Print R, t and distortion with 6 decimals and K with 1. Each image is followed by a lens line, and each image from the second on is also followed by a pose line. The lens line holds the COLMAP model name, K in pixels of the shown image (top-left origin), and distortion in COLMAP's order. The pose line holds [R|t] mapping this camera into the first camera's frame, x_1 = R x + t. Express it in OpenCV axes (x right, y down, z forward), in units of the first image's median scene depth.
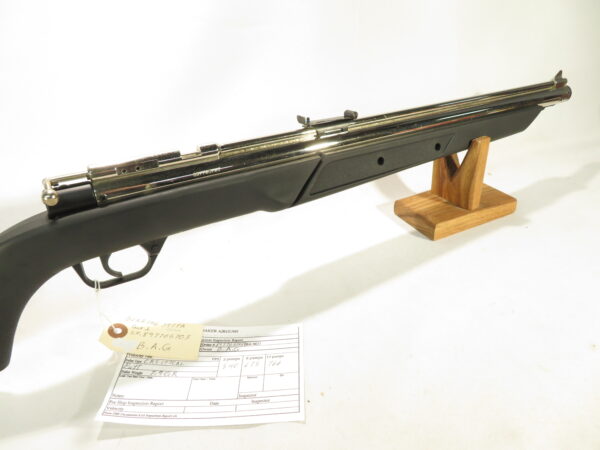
lens RADIAL K [[446.4, 0, 300.0], [0, 446.4, 225.0], [0, 0, 1]] dist [0.000673, -0.004367]
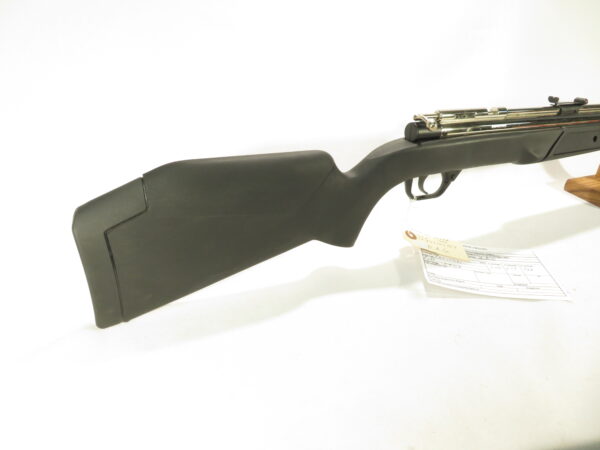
lens RADIAL K [[446.4, 0, 300.0], [0, 446.4, 225.0], [0, 0, 1]] dist [0.000673, -0.004367]
pose [[0.992828, 0.116794, -0.025529, -0.707912], [-0.117254, 0.992951, -0.017339, 0.267442], [0.023324, 0.020208, 0.999524, -0.382266]]
